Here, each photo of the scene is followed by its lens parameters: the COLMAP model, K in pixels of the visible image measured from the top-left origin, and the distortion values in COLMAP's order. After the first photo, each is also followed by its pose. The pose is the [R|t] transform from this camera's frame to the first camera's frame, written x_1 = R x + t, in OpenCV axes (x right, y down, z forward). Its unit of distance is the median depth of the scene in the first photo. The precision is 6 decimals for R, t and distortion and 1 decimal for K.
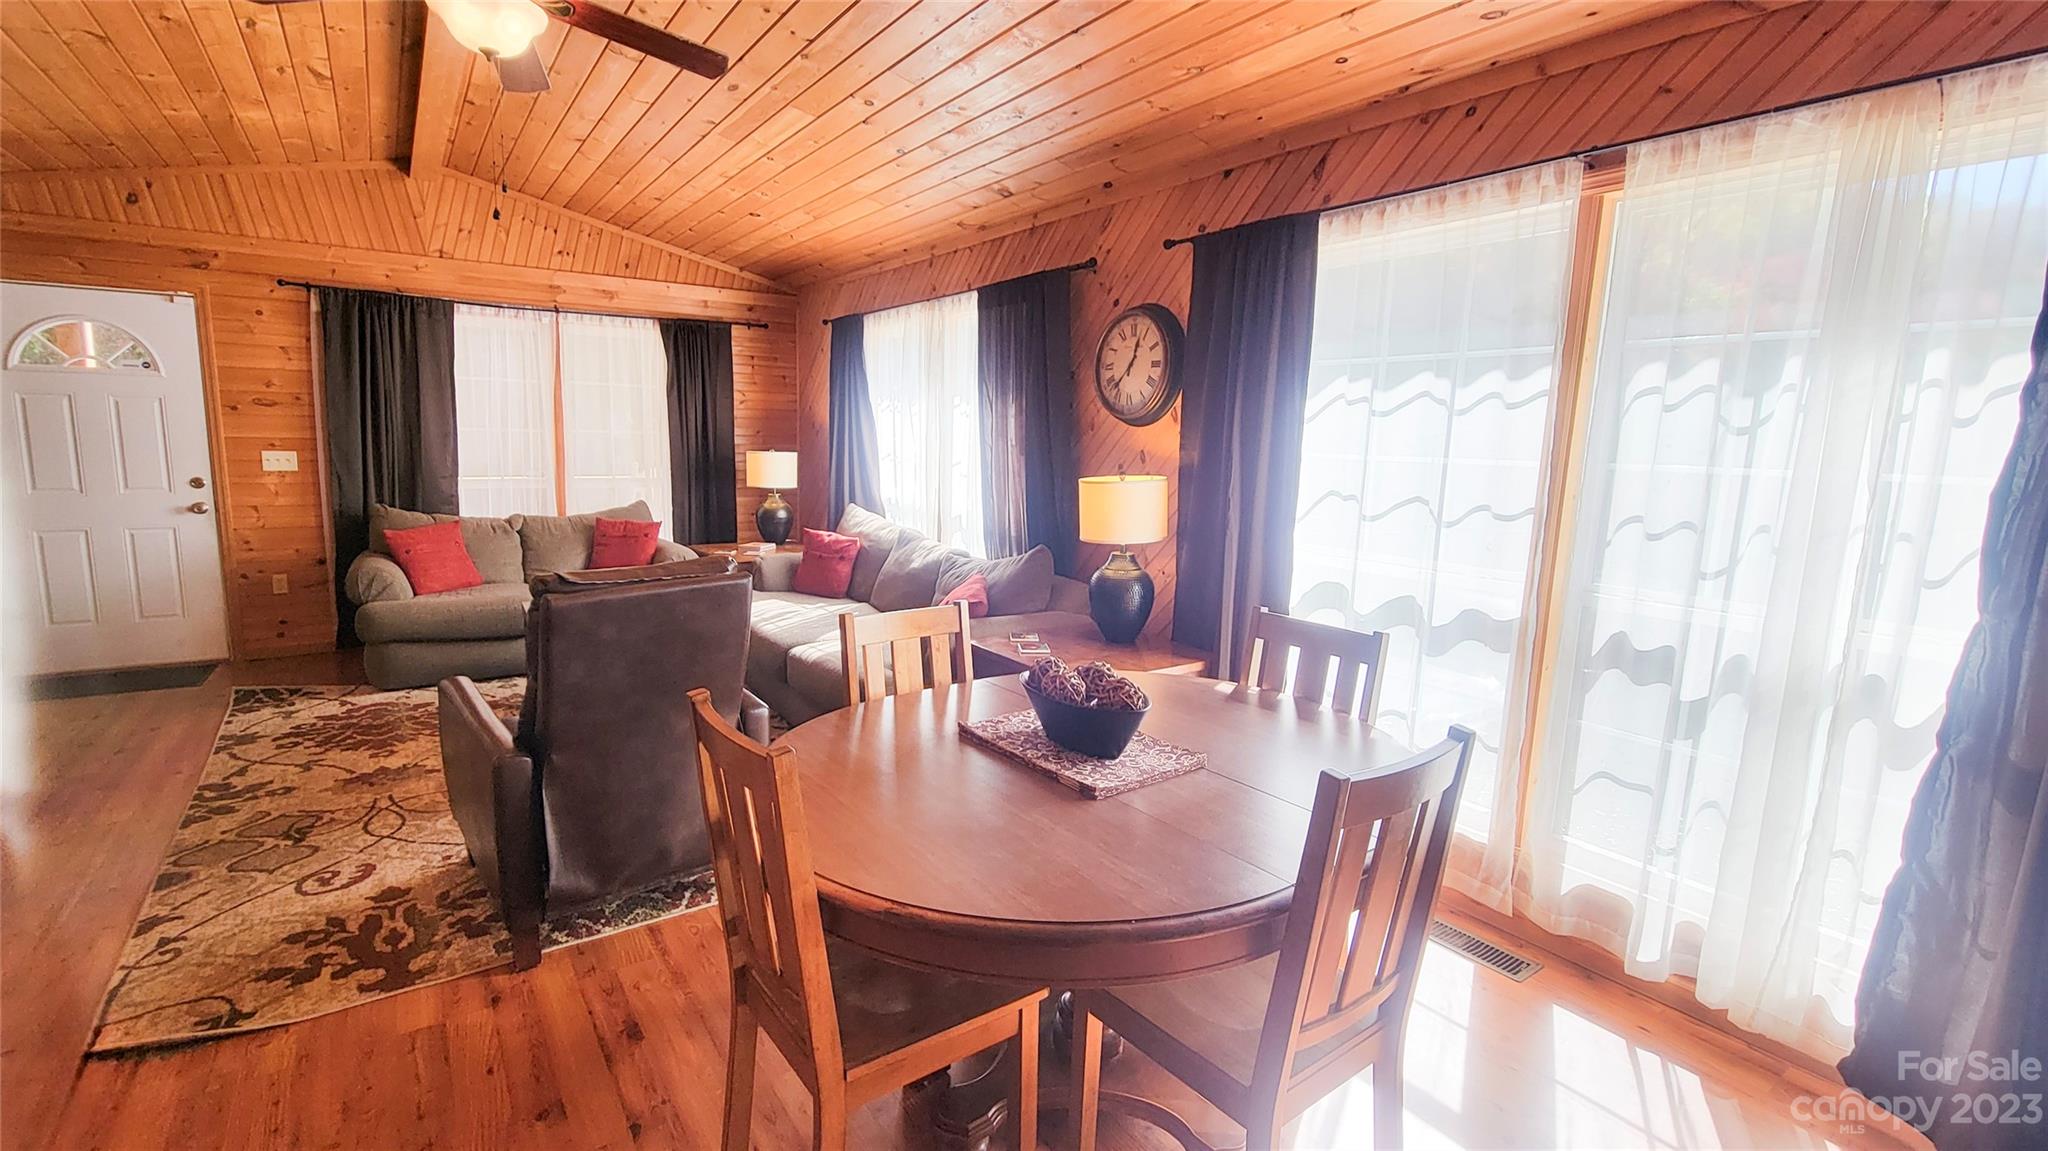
lens RADIAL K [[841.6, 0, 1024.0], [0, 841.6, 575.5], [0, 0, 1]] dist [-0.000307, 0.000023]
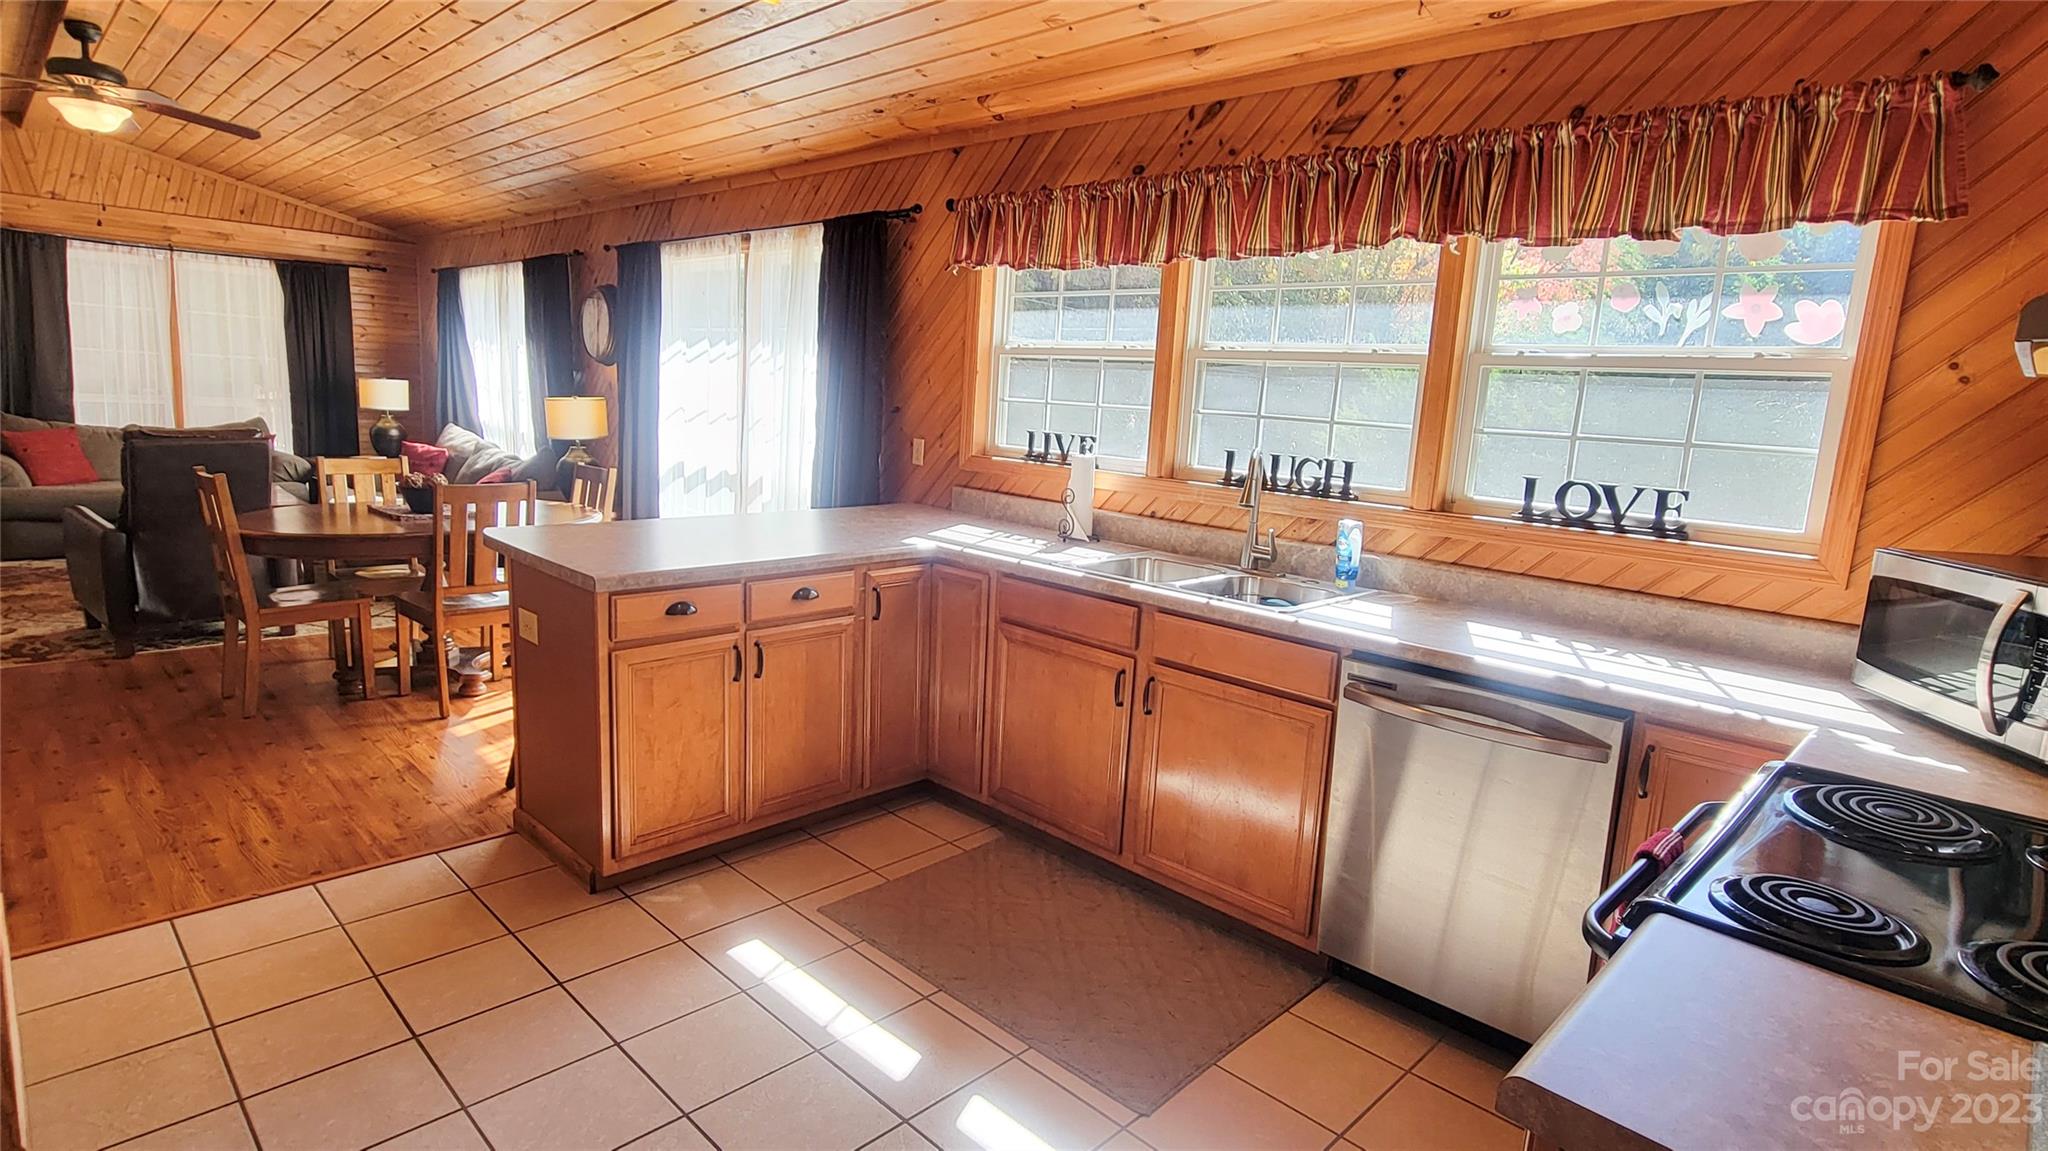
lens RADIAL K [[980.5, 0, 1050.0], [0, 980.5, 574.4], [0, 0, 1]] dist [-0.000717, -0.000189]
pose [[0.981540, 0.000408, 0.191255, 0.366557], [-0.004228, 0.999800, 0.019564, 0.099185], [-0.191209, -0.020012, 0.981345, -0.550907]]
